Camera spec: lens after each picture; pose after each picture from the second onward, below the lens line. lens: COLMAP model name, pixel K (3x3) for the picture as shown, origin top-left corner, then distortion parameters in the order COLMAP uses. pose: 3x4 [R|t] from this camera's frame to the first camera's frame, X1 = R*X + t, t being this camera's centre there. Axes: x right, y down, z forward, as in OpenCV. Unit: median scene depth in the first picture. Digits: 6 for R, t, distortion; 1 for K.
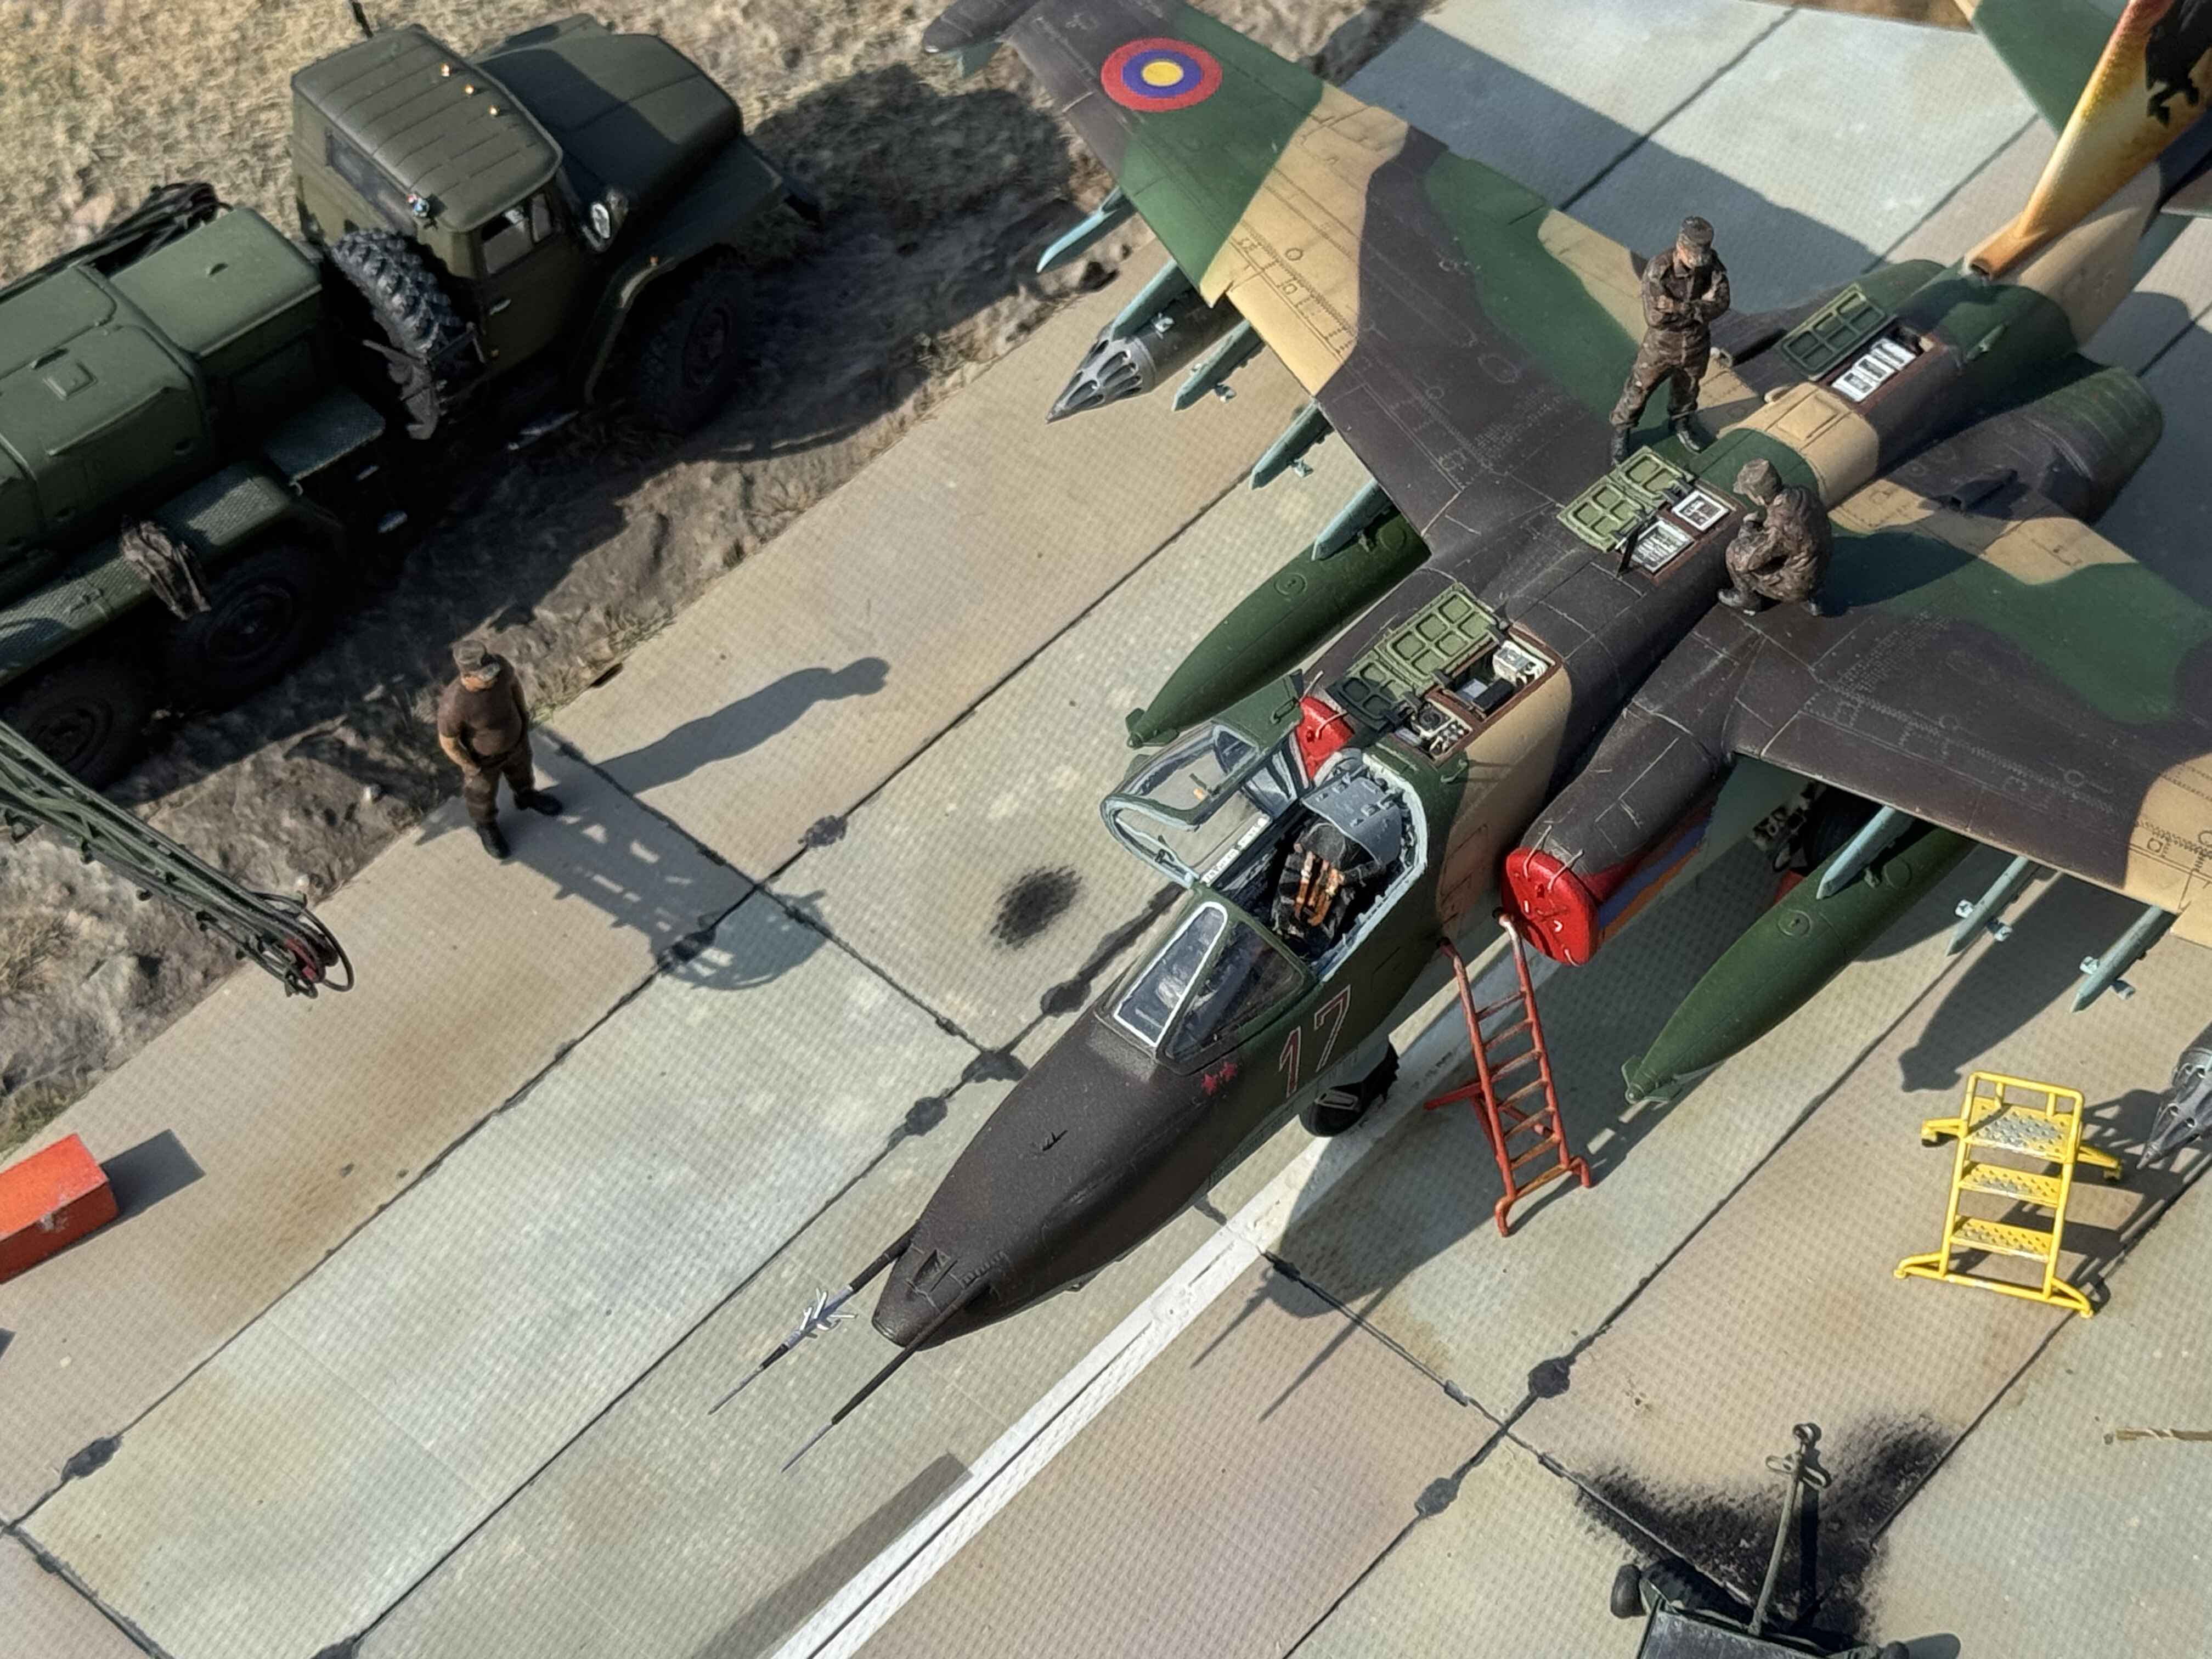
lens RADIAL K [[5067.5, 0, 1267.9], [0, 5067.5, 523.6], [0, 0, 1]] dist [0.092999, 0.491036]
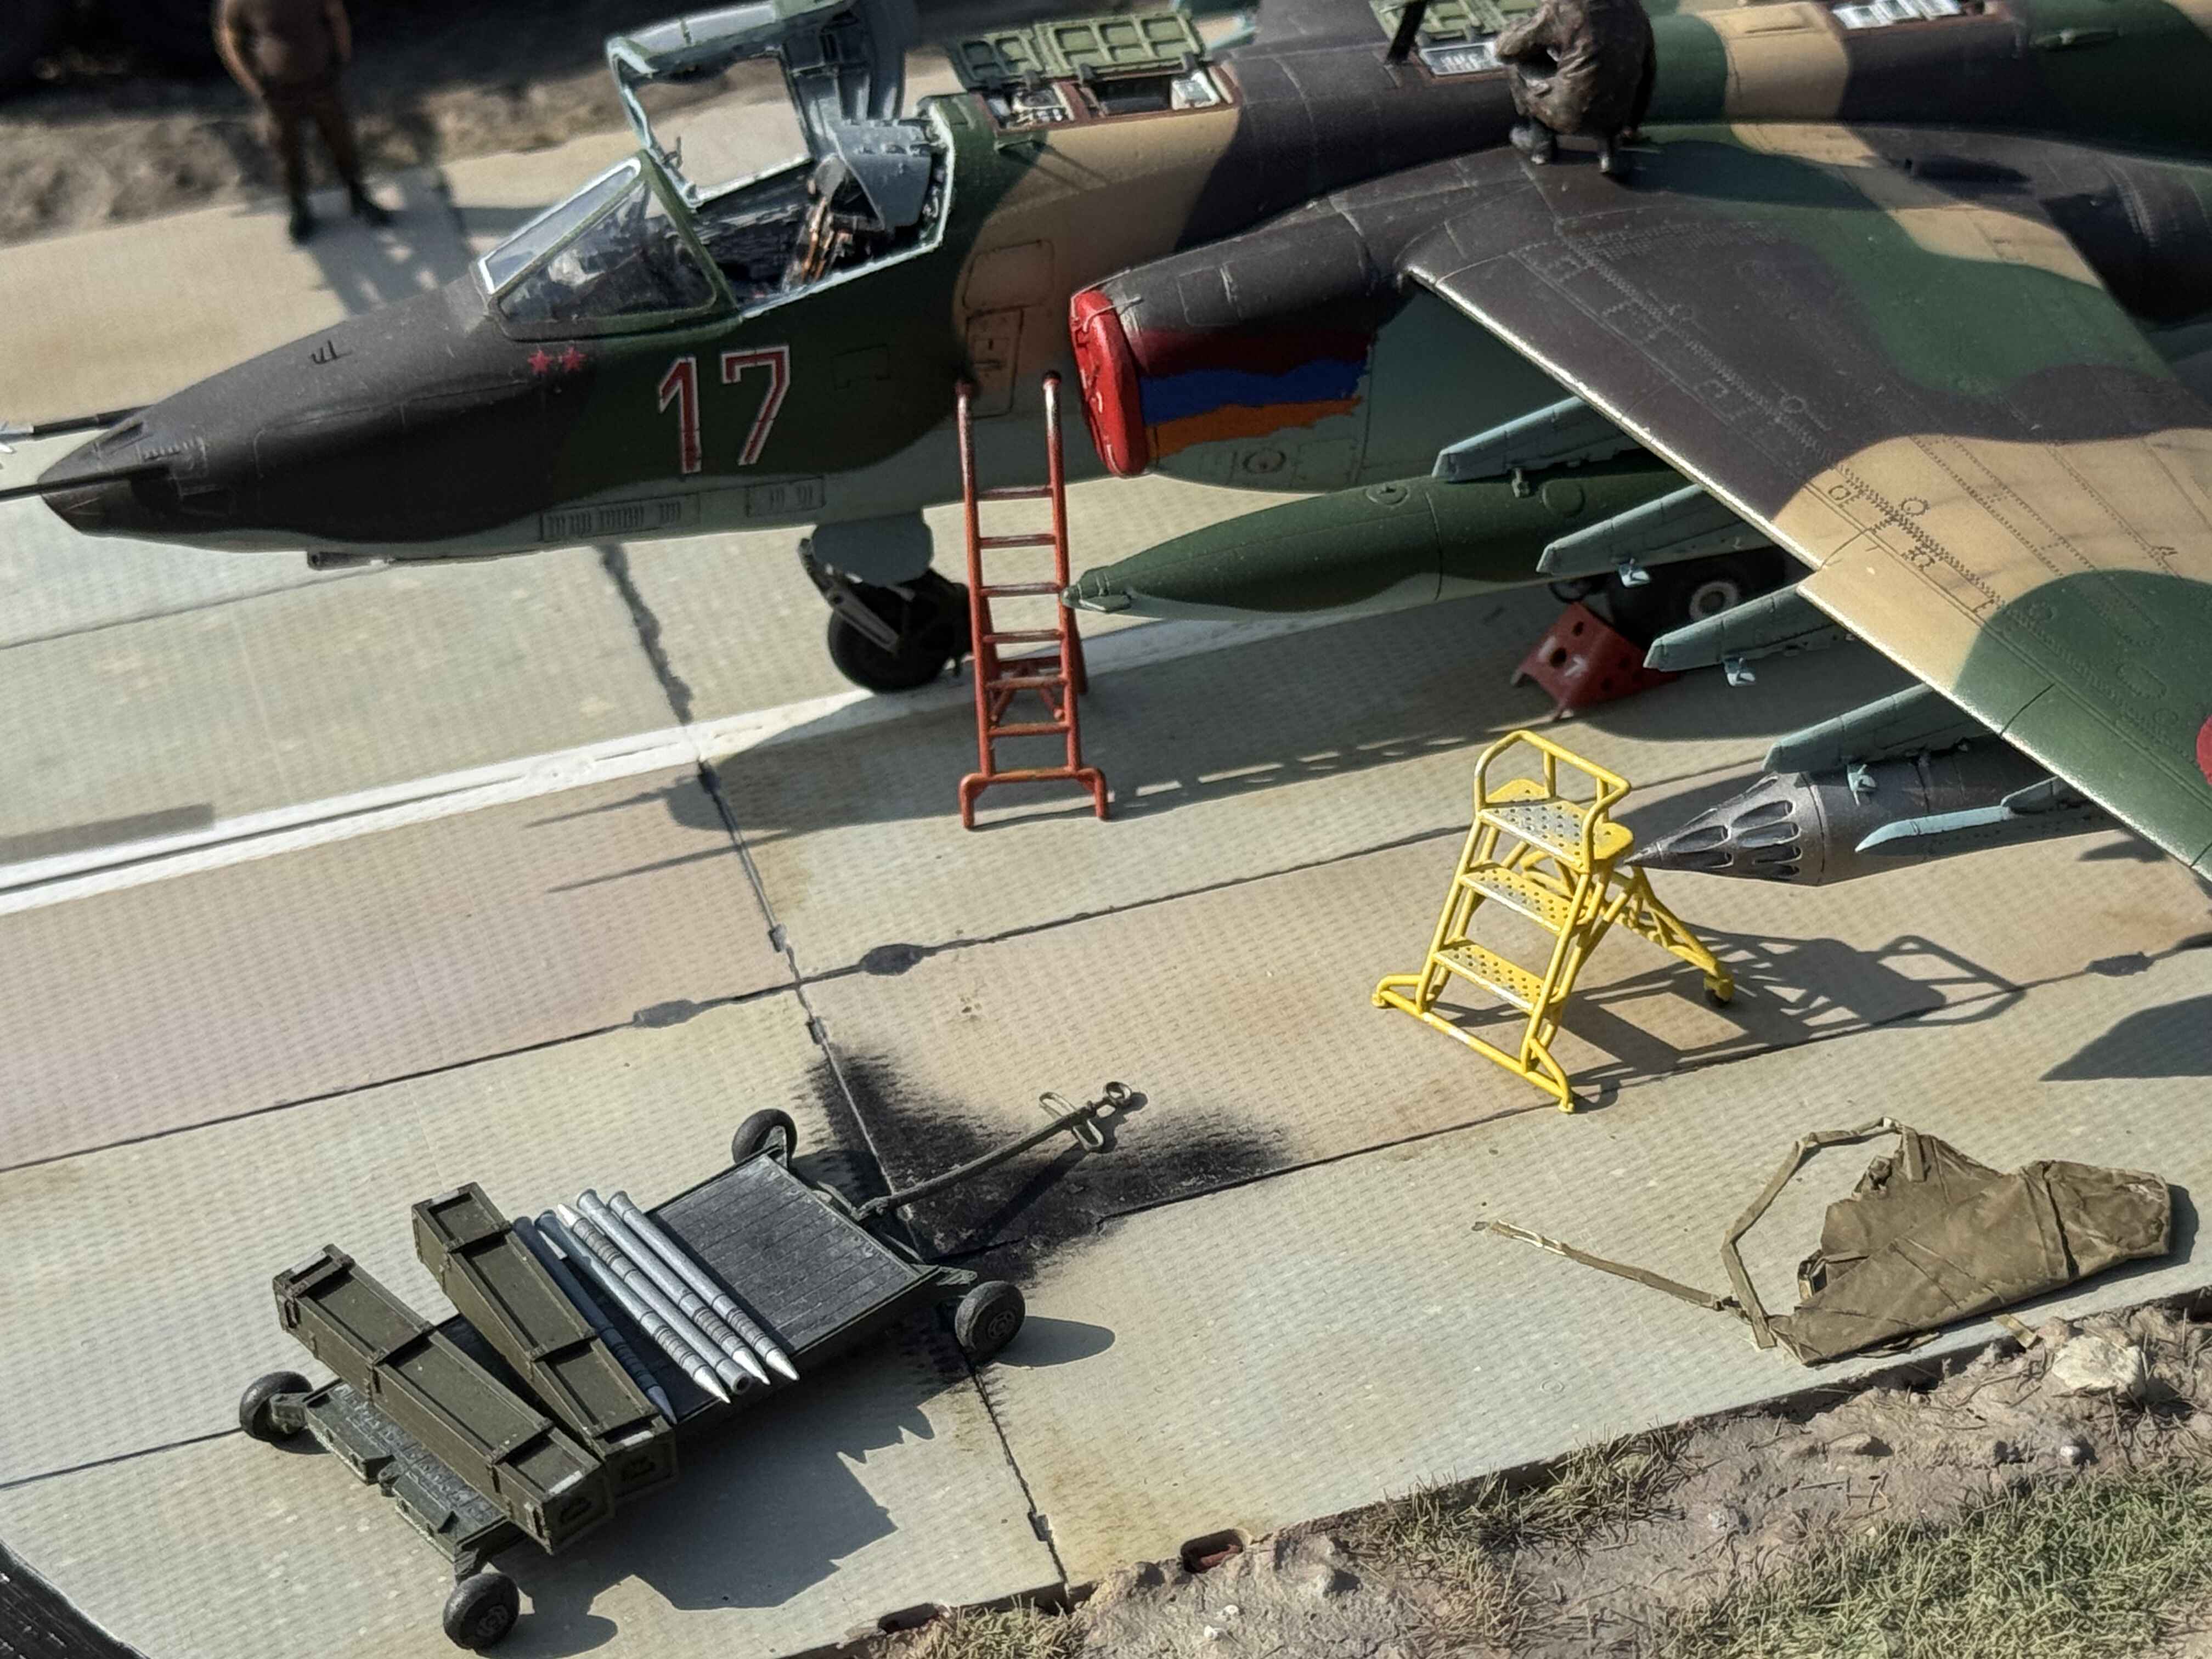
lens RADIAL K [[5087.7, 0, 1219.3], [0, 5087.7, 770.0], [0, 0, 1]] dist [0.177781, -0.066671]
pose [[0.859703, 0.273328, -0.431511, 0.394224], [-0.358858, 0.924374, -0.129438, 0.210208], [0.363499, 0.266129, 0.892773, 0.312285]]
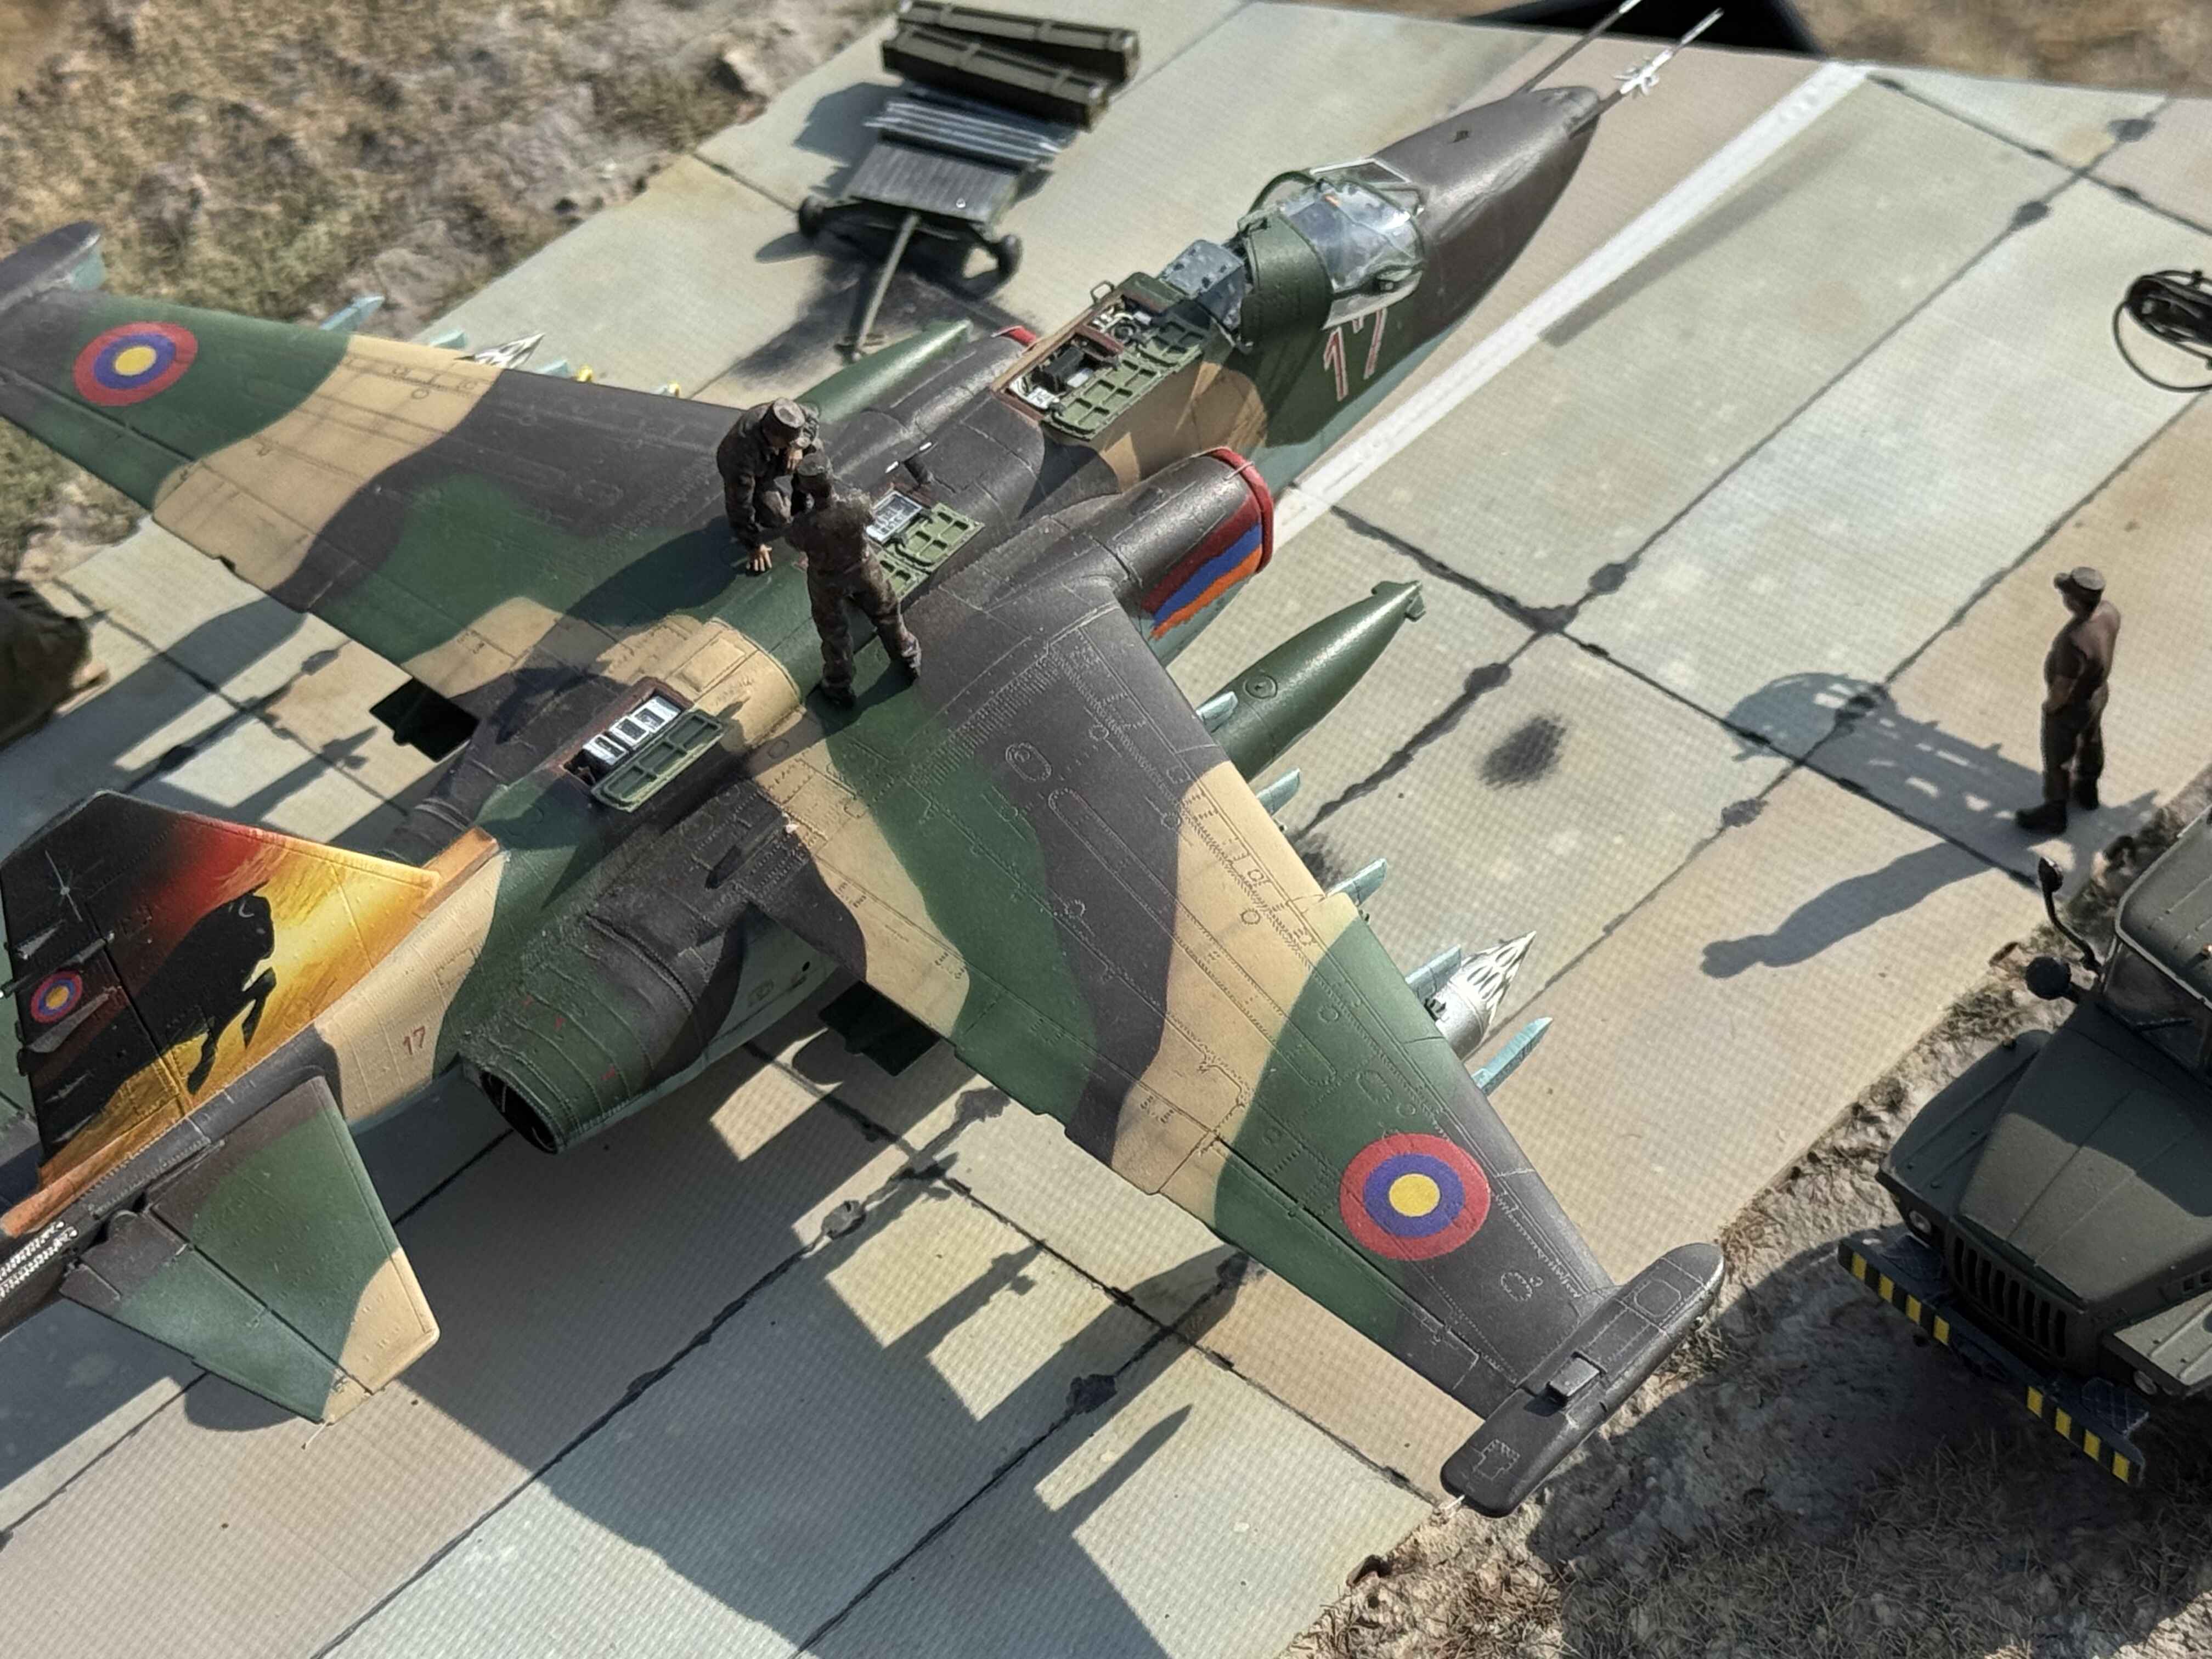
lens RADIAL K [[5161.5, 0, 1156.0], [0, 5161.5, 827.5], [0, 0, 1]] dist [0.054079, 0.547257]
pose [[-0.998069, 0.032552, 0.052894, -0.027071], [0.050556, -0.068890, 0.996342, -0.977573], [0.036076, 0.997093, 0.067111, 0.959957]]
